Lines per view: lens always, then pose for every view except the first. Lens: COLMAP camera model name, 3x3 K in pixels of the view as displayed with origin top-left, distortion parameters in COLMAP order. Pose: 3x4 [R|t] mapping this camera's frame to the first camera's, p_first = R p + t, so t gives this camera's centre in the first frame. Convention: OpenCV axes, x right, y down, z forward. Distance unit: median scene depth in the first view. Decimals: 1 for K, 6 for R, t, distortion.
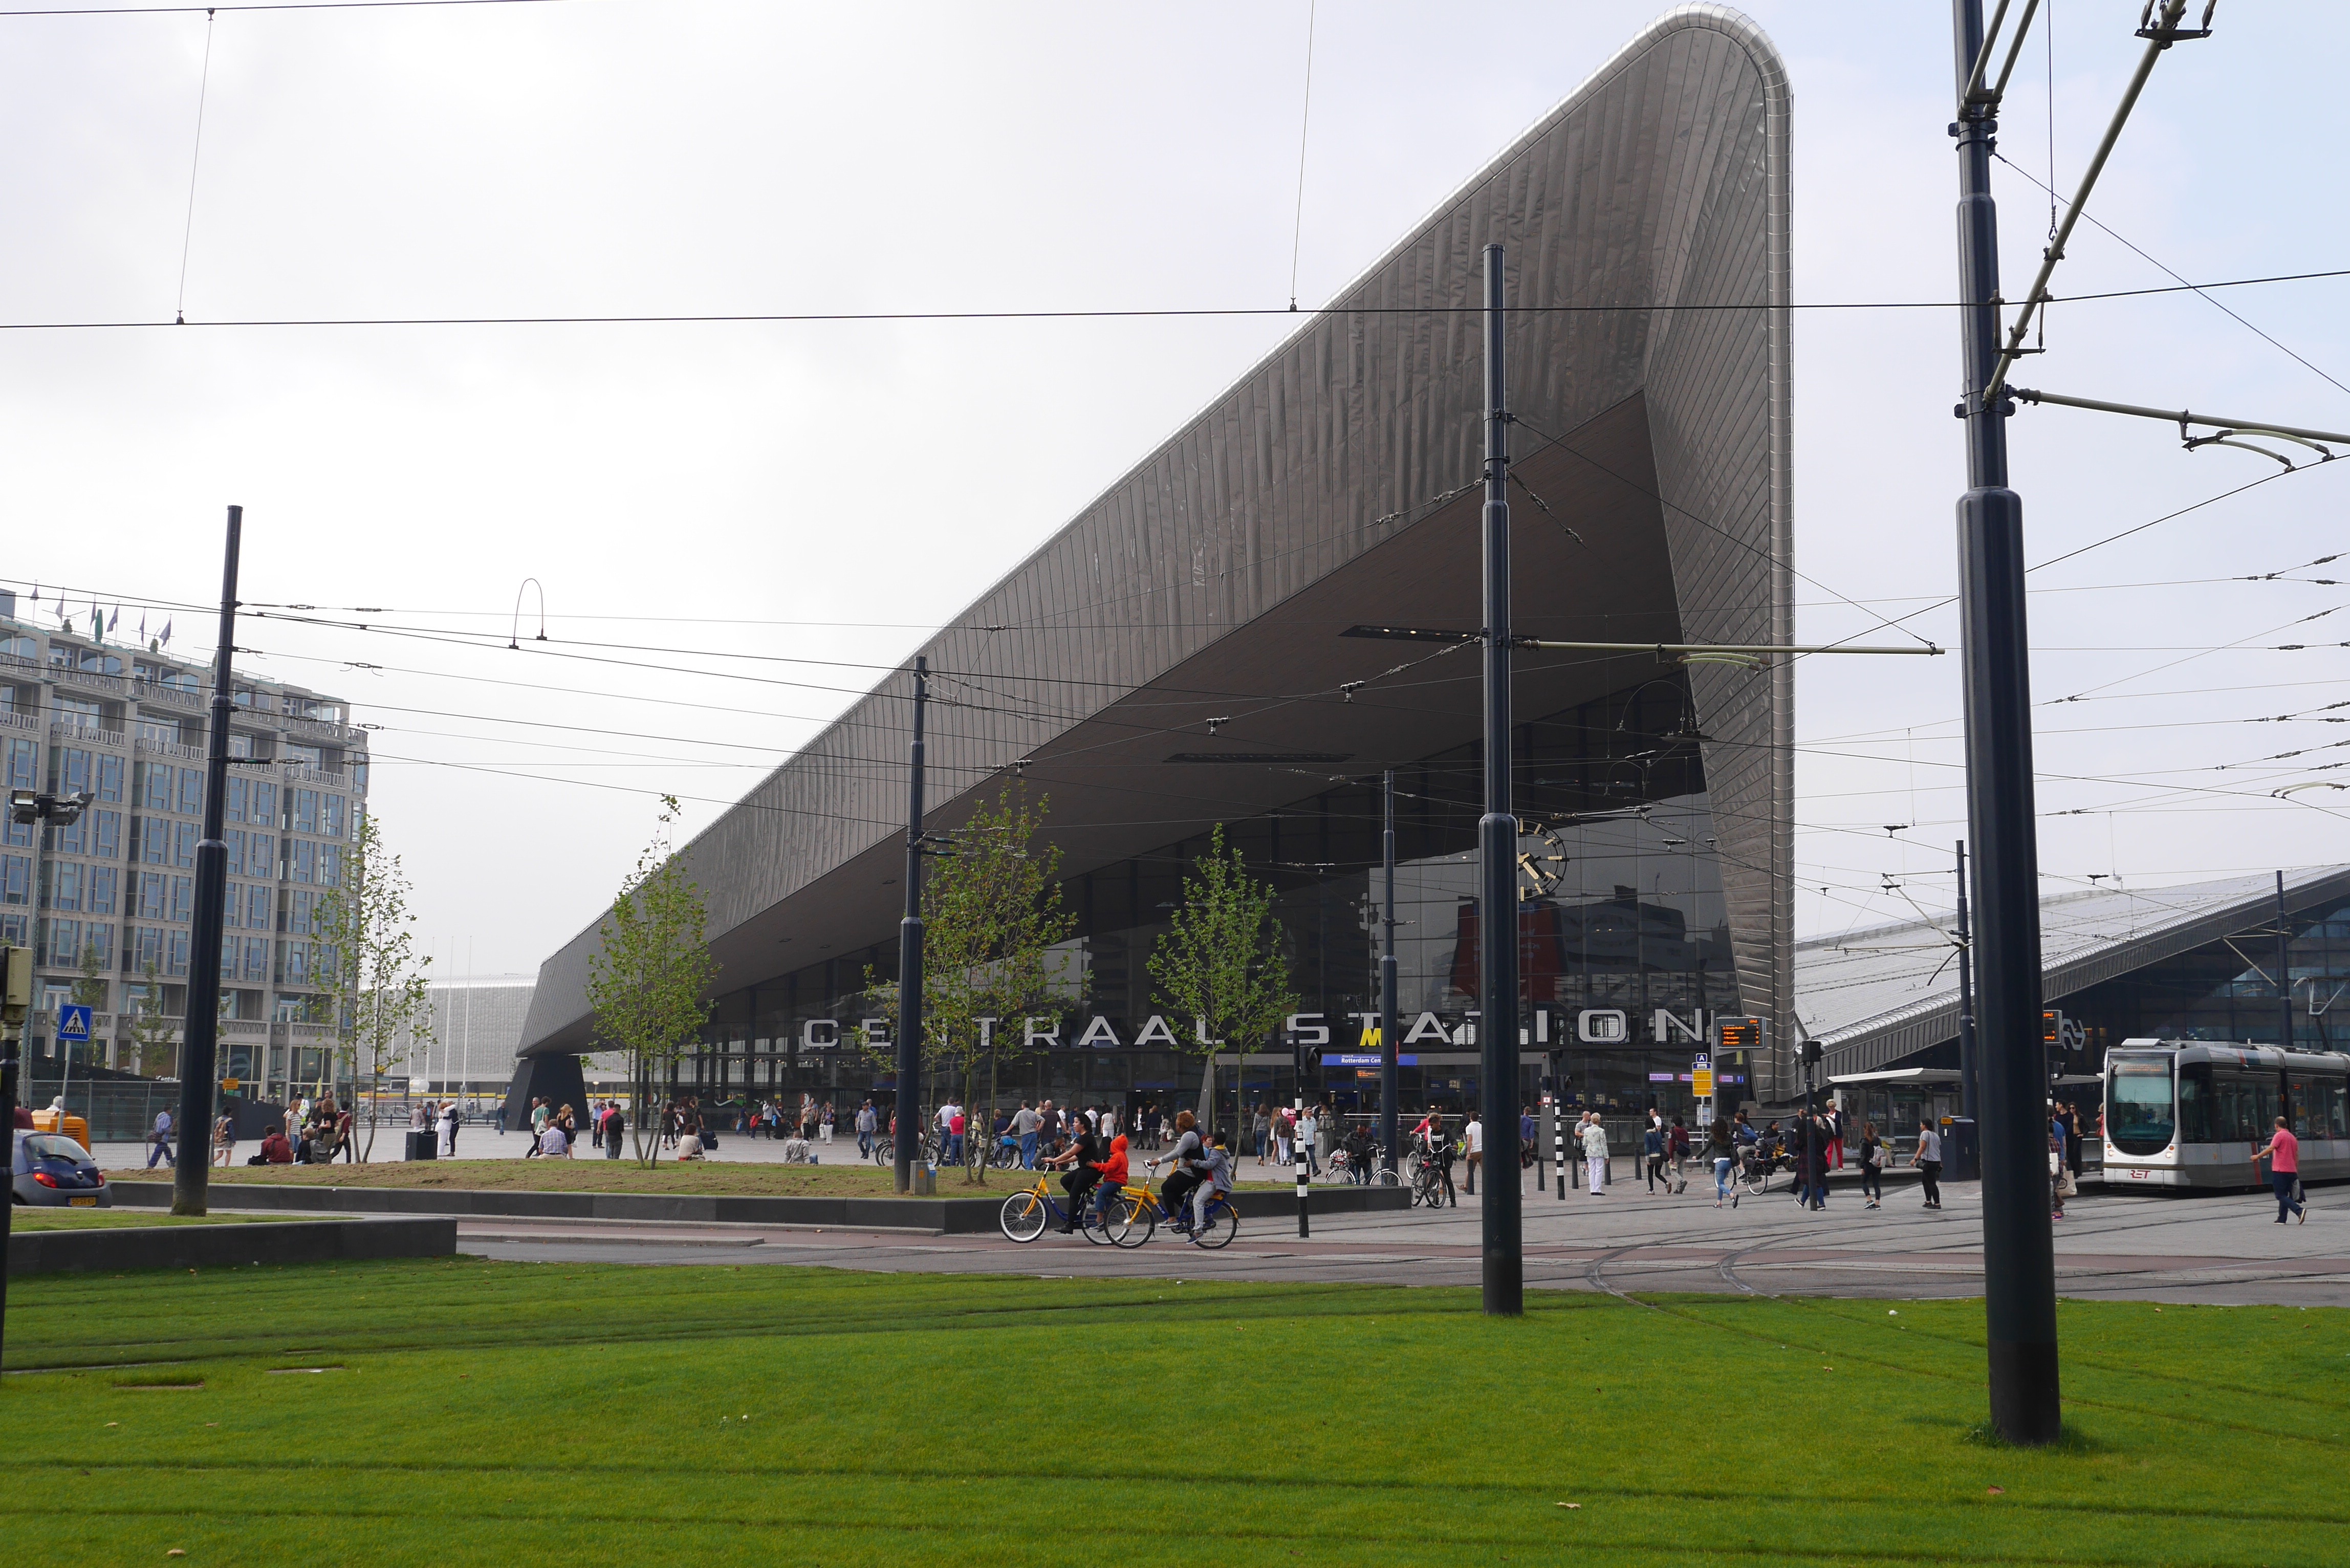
lens RADIAL K [[2515.3, 0, 1176.3], [0, 2515.3, 783.0], [0, 0, 1]] dist [0.011105, 0.000000]
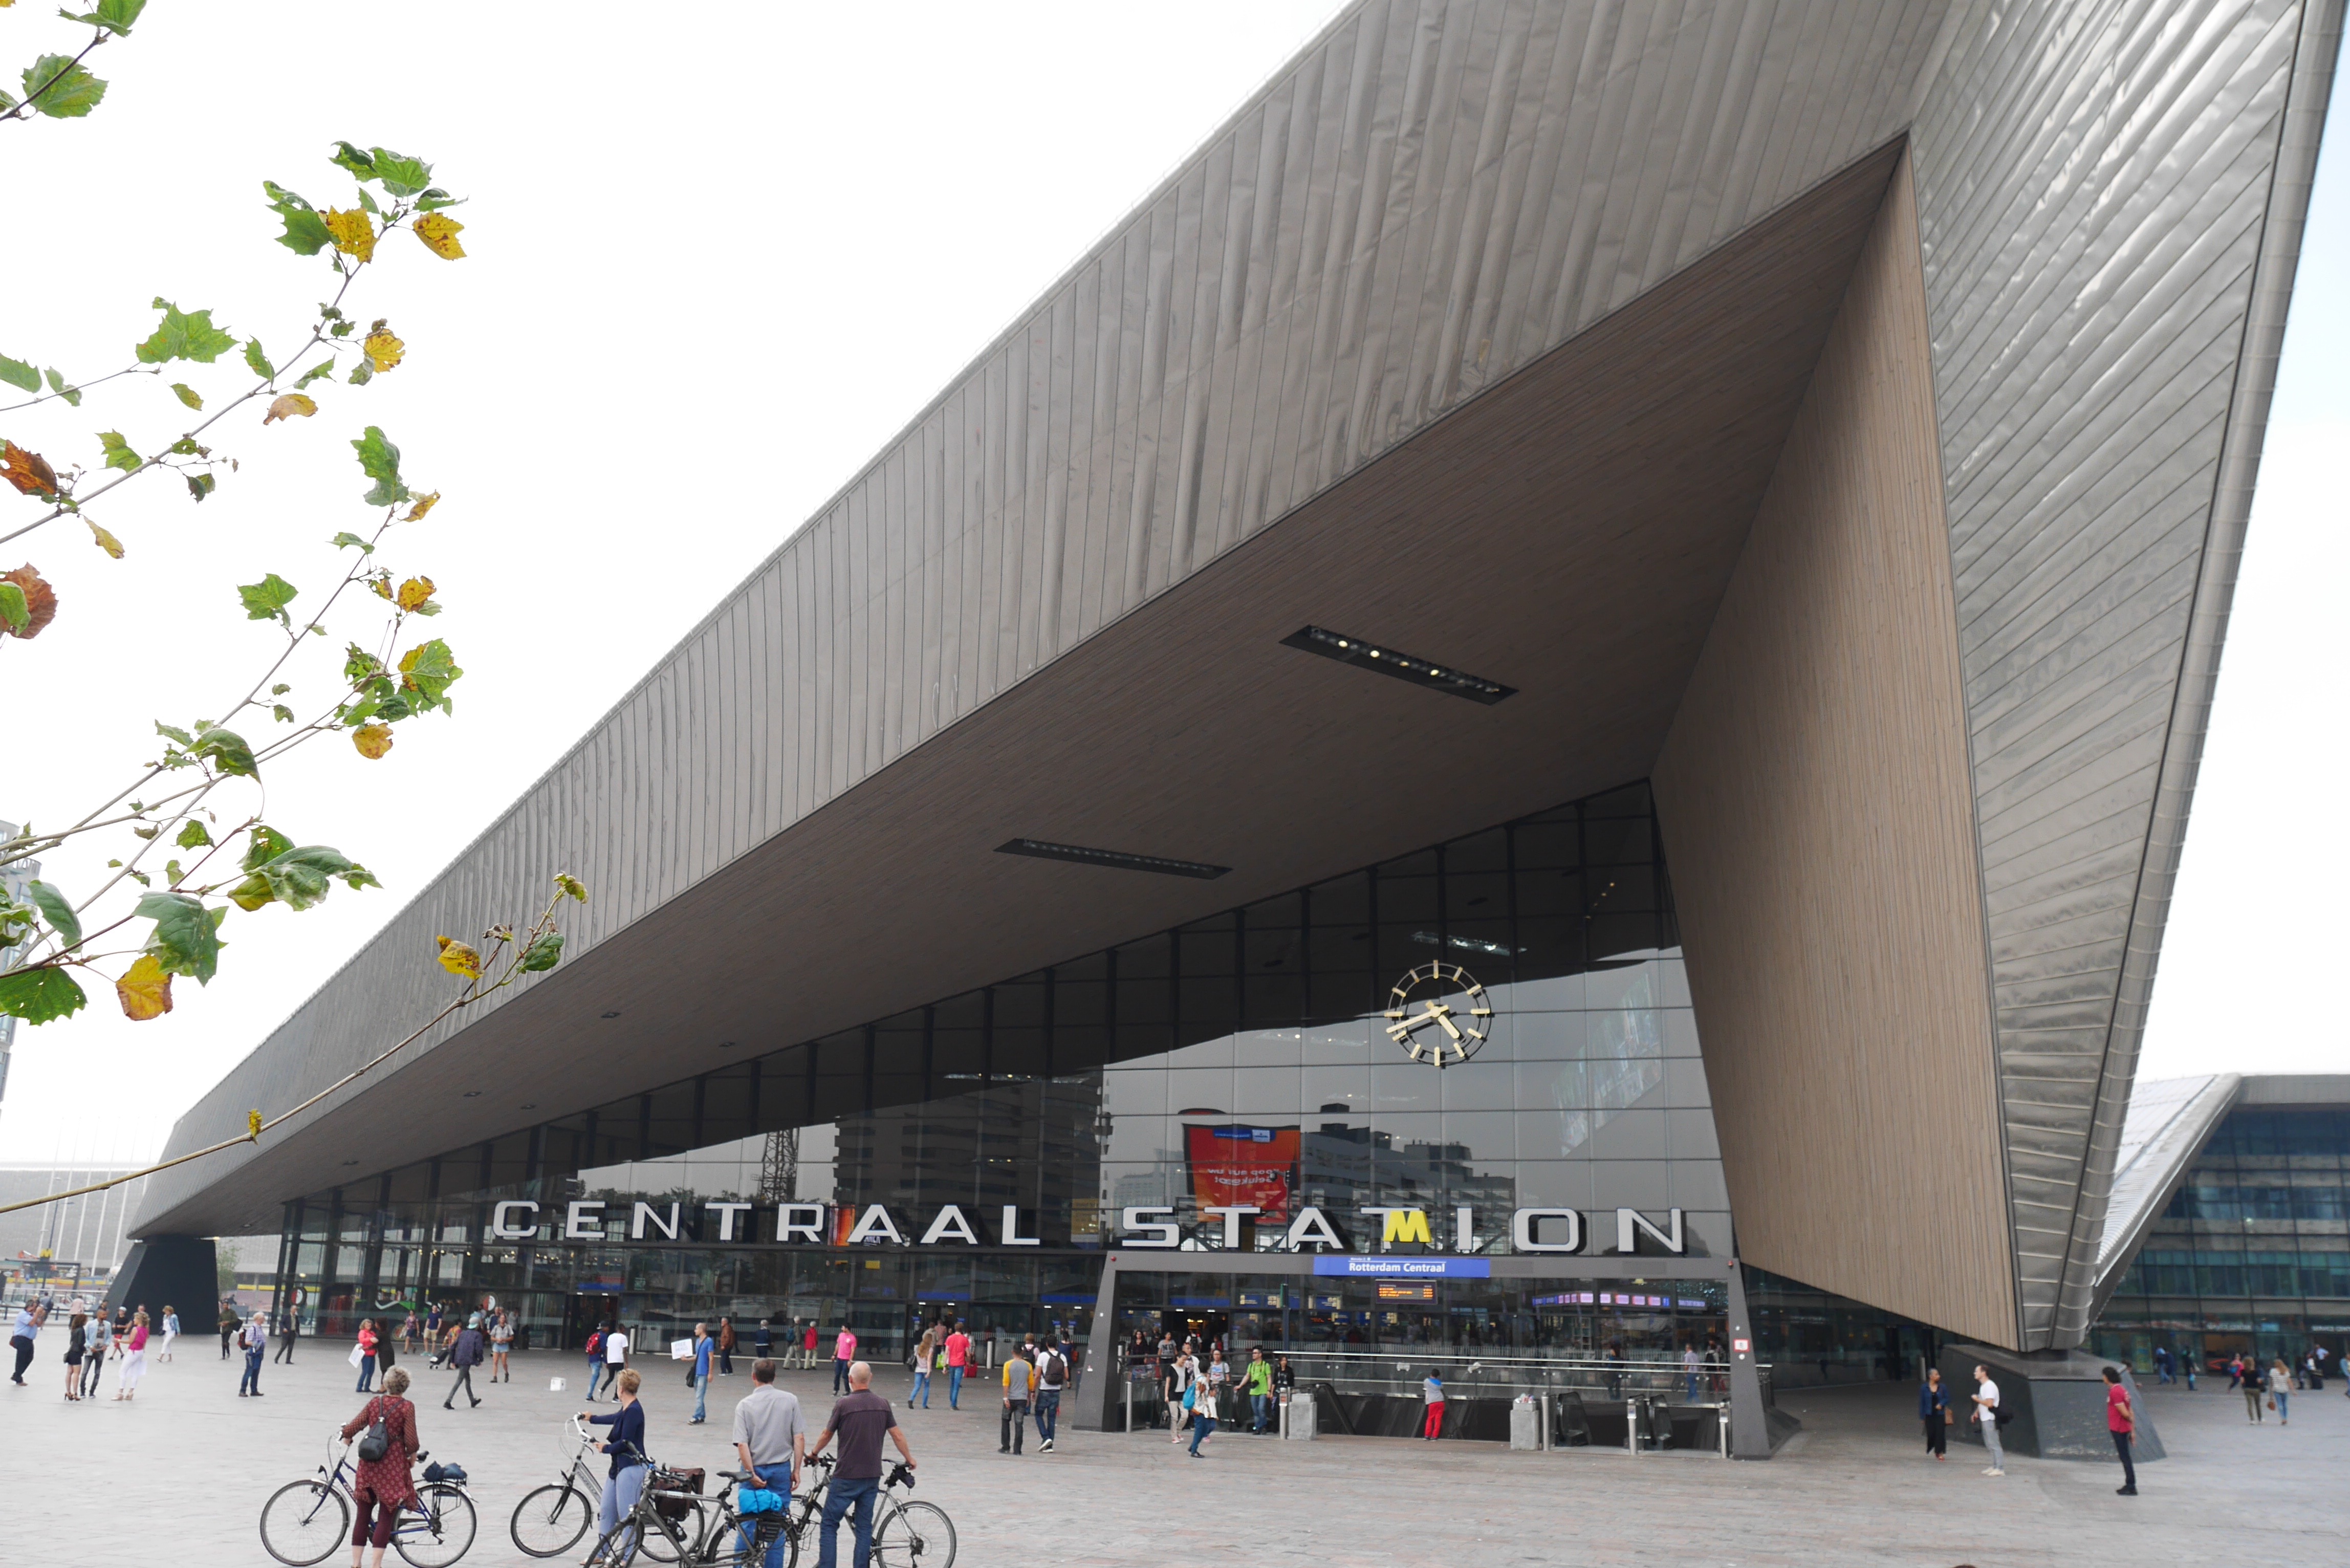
lens RADIAL K [[1960.2, 0, 1169.9], [0, 1960.2, 779.4], [0, 0, 1]] dist [-0.041019, -0.012566]
pose [[0.990049, 0.053908, 0.129989, -0.029887], [-0.035641, 0.989656, -0.138965, 0.048982], [-0.136135, 0.132950, 0.981729, 0.425671]]
